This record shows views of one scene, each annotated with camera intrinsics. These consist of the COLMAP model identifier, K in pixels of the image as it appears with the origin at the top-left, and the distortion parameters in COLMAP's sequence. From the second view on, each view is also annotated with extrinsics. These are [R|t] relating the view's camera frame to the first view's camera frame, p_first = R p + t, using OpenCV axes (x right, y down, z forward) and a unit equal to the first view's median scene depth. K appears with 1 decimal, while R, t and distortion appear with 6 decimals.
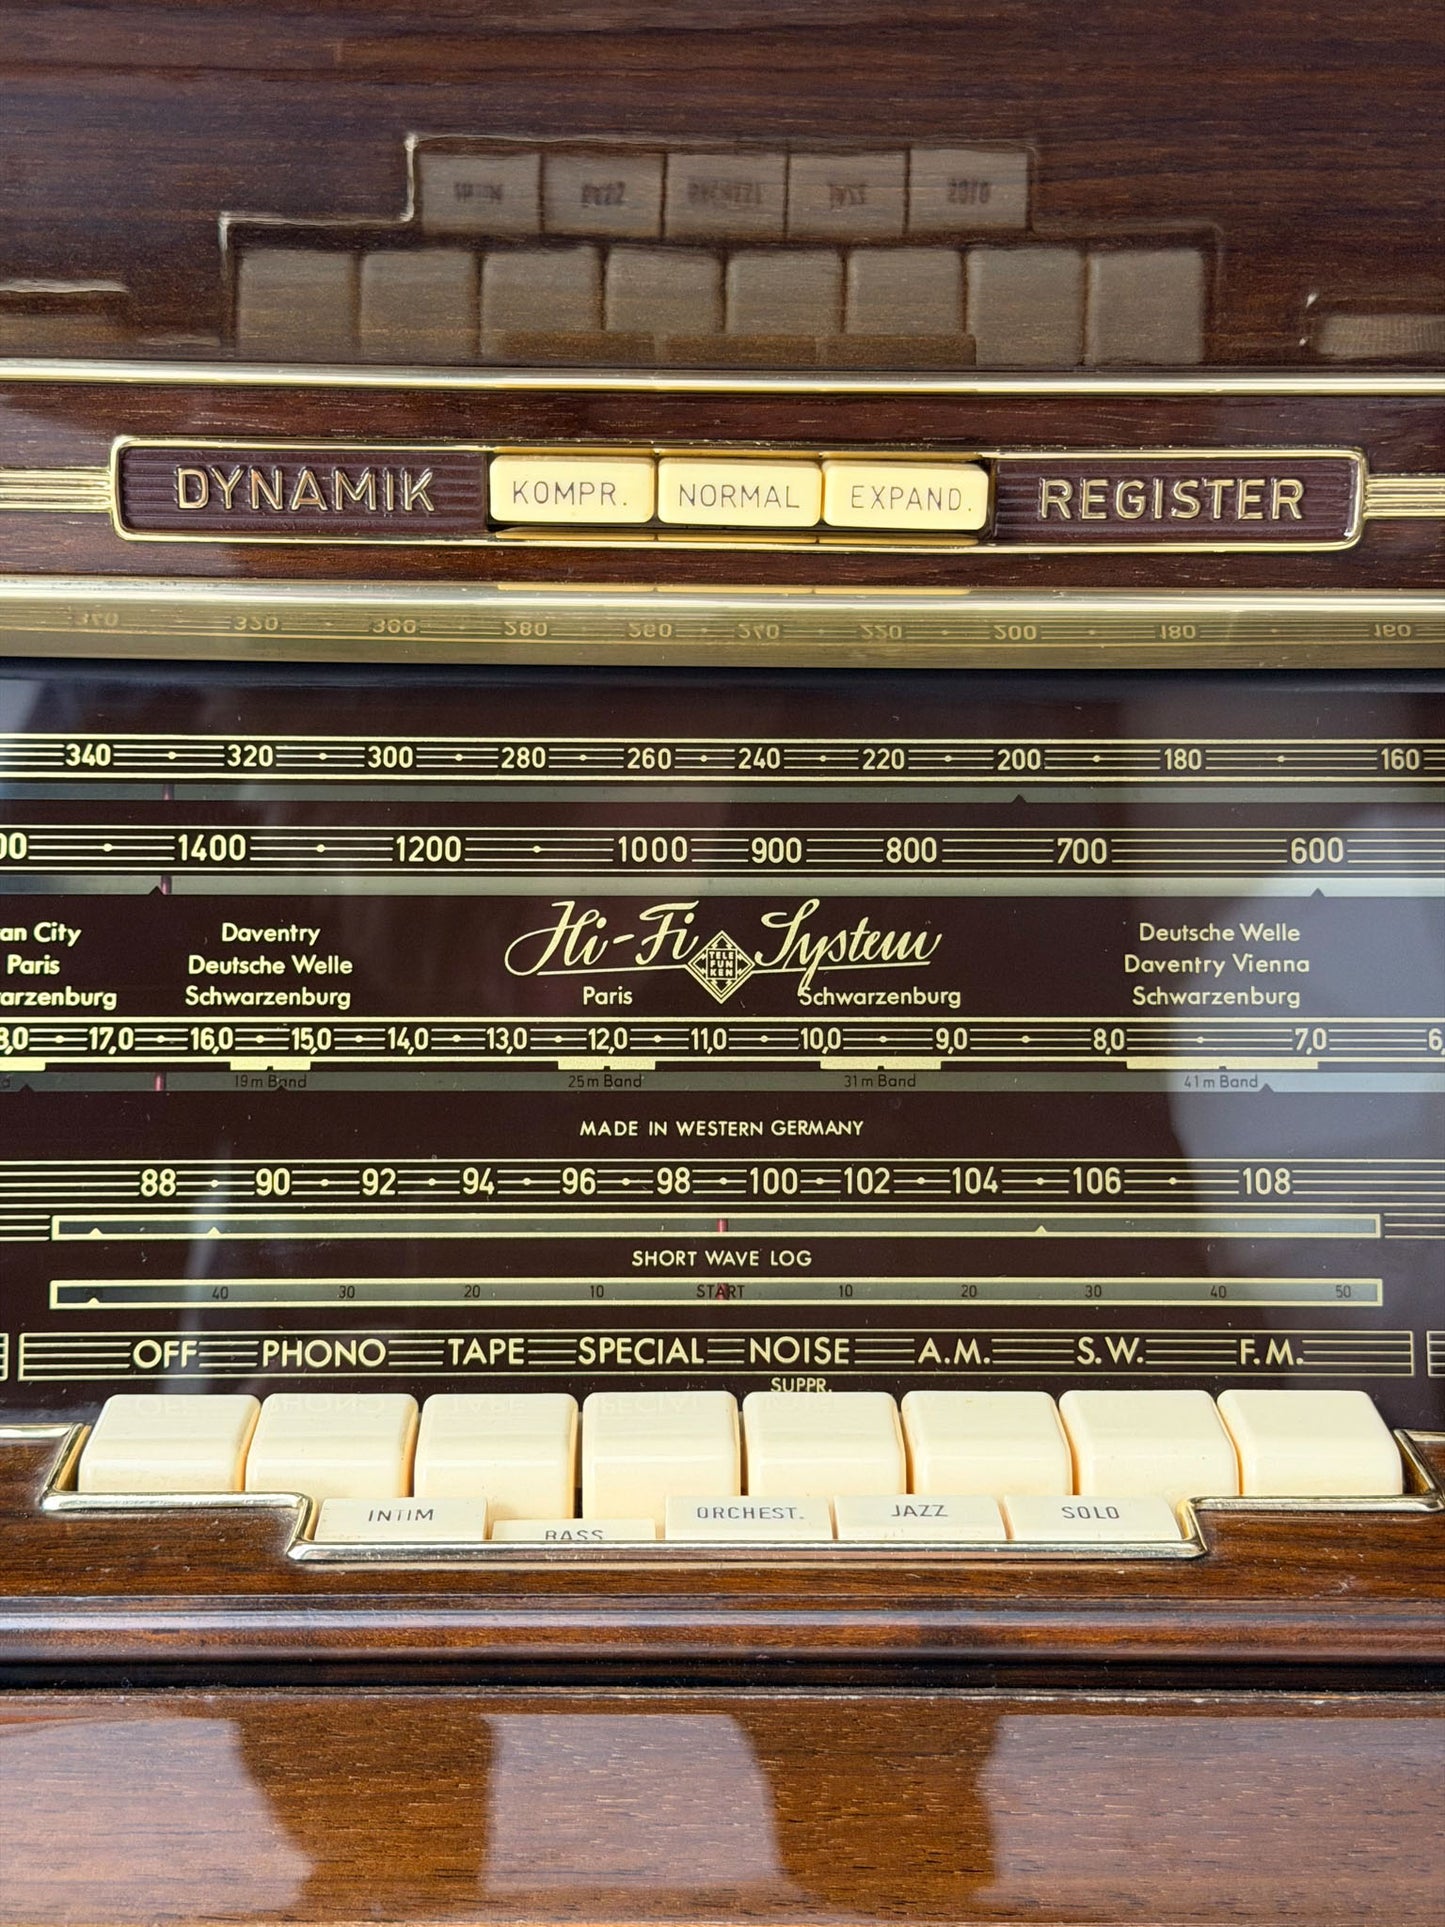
lens RADIAL K [[2710.1, 0, 727.8], [0, 2710.1, 958.2], [0, 0, 1]] dist [0.112280, 0.000000]
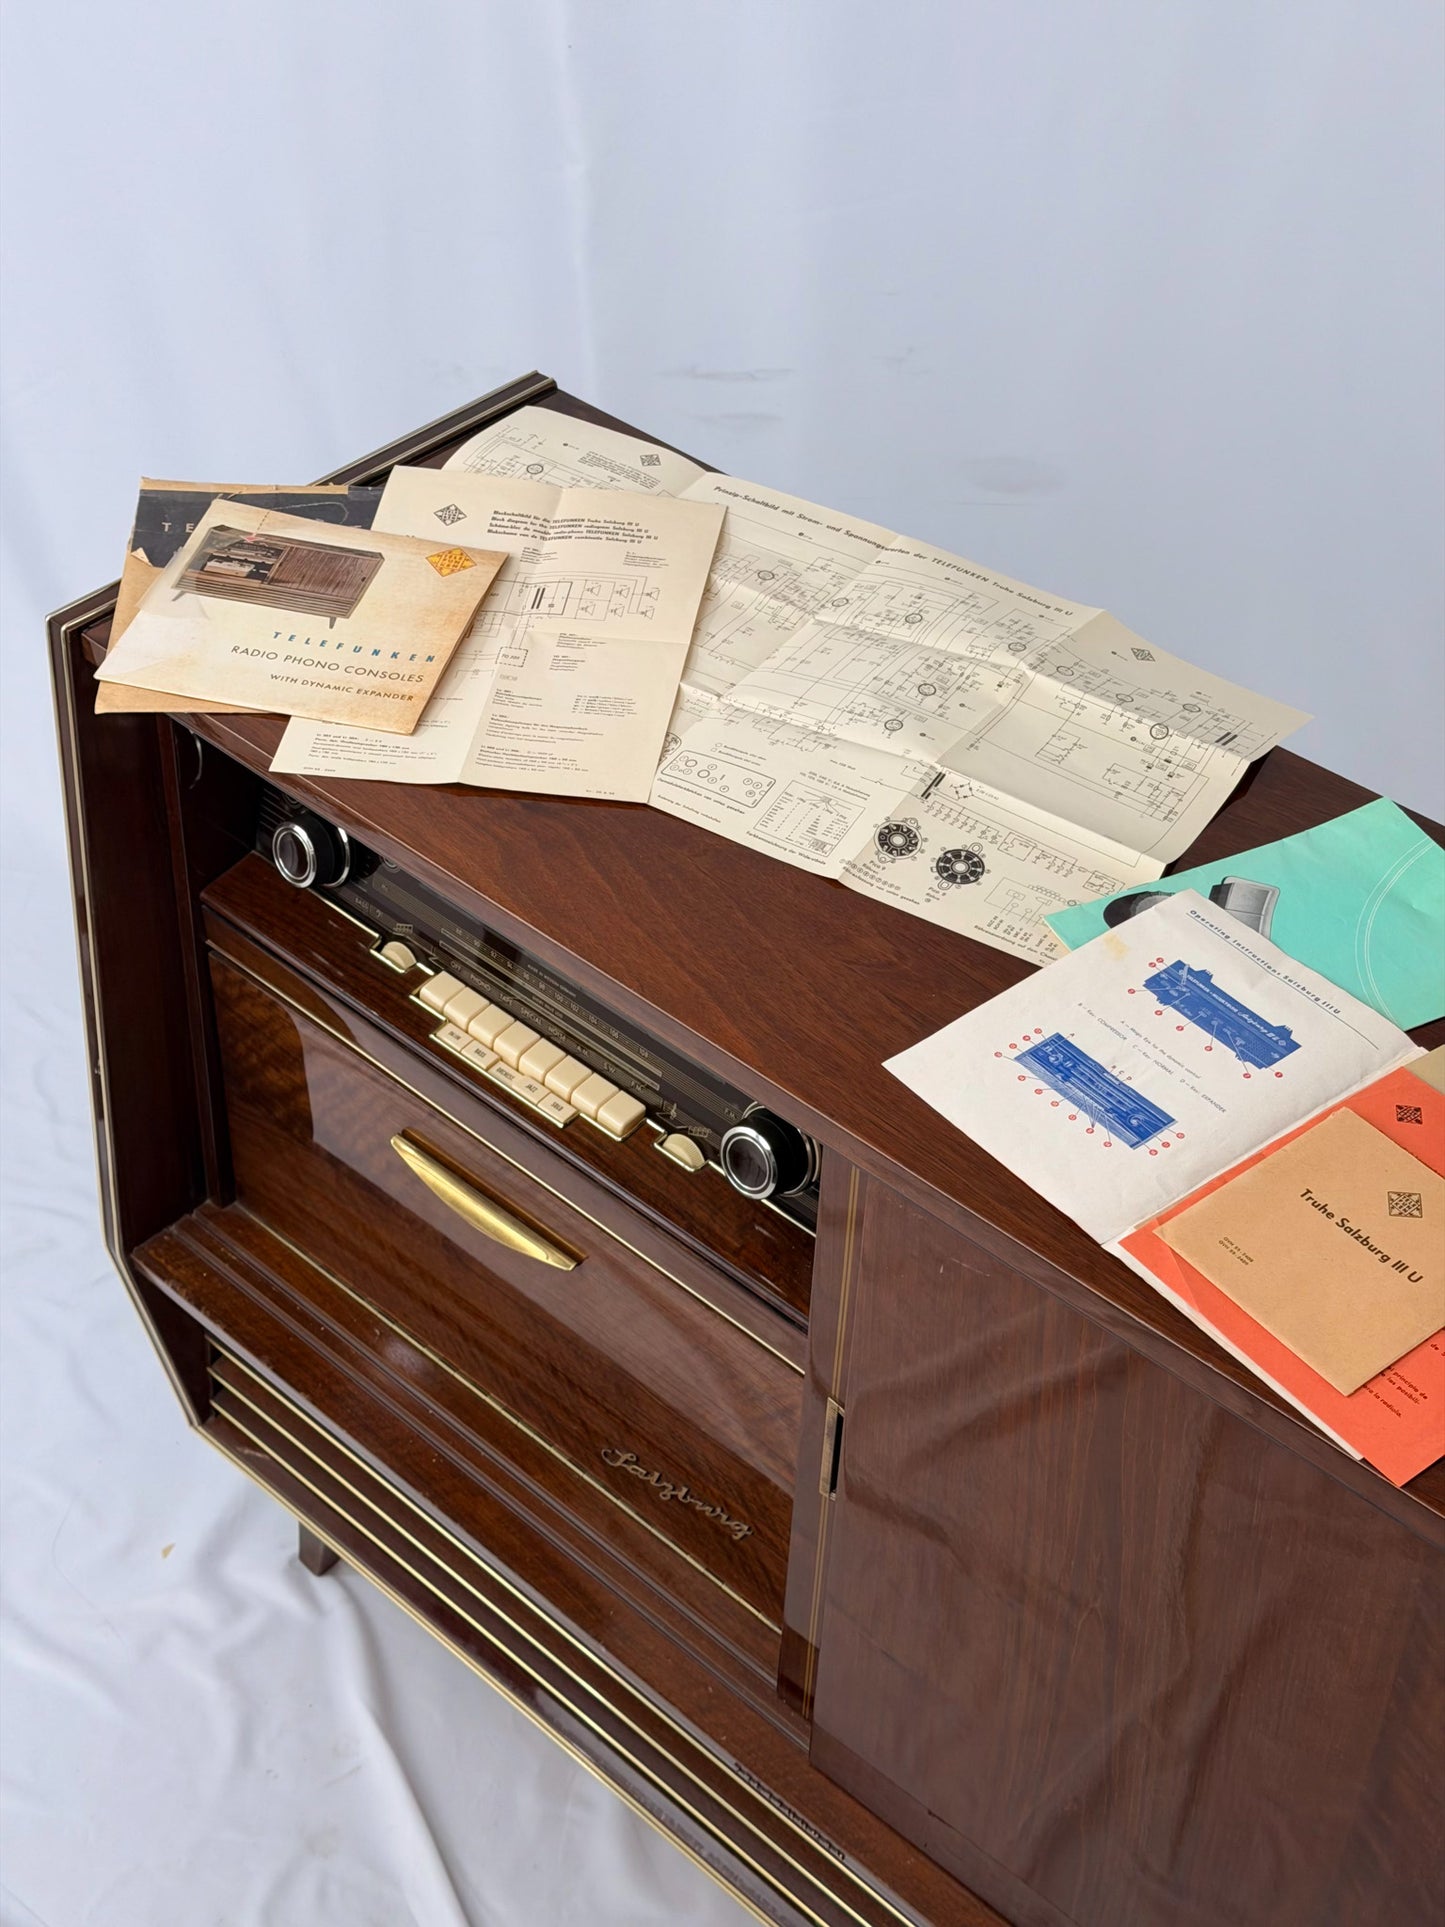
lens RADIAL K [[2710.1, 0, 715.1], [0, 2710.1, 960.7], [0, 0, 1]] dist [0.112280, 0.000000]
pose [[0.709735, 0.463064, -0.530893, 2.375575], [-0.082320, 0.802961, 0.590320, -2.444974], [0.699642, -0.375267, 0.608009, -1.346684]]
